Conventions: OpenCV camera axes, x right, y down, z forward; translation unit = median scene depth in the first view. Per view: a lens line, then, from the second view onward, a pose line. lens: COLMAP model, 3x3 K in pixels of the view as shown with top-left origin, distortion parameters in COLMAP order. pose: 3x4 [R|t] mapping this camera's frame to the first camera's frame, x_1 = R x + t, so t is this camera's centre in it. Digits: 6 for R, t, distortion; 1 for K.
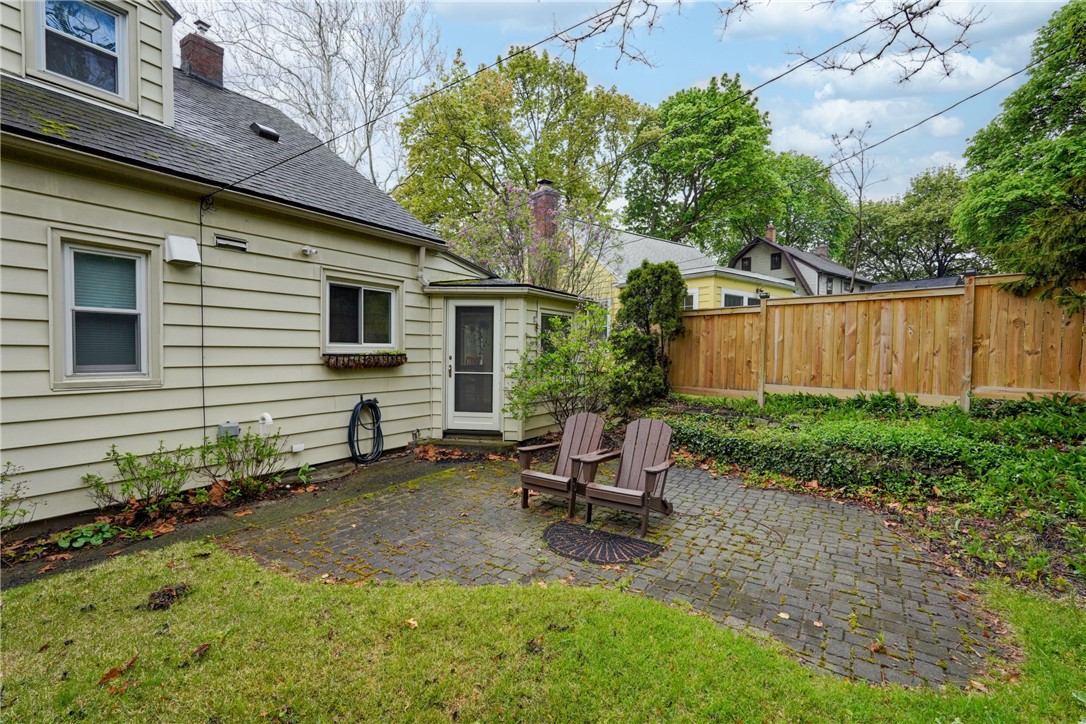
lens RADIAL K [[480.1, 0, 547.2], [0, 480.1, 352.7], [0, 0, 1]] dist [-0.000509, 0.000422]
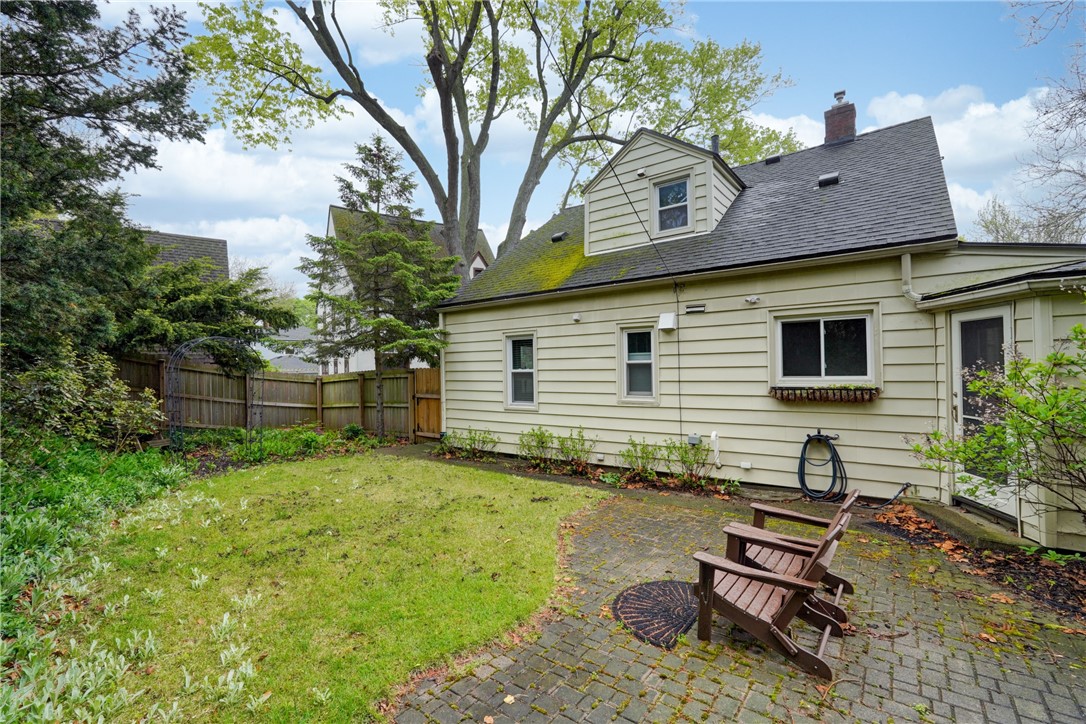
lens RADIAL K [[480.1, 0, 547.2], [0, 480.1, 352.7], [0, 0, 1]] dist [-0.000509, 0.000422]
pose [[-0.044878, -0.041007, -0.998150, 0.659475], [0.010631, 0.999081, -0.041524, -0.035474], [0.998936, -0.012475, -0.044400, 0.515145]]
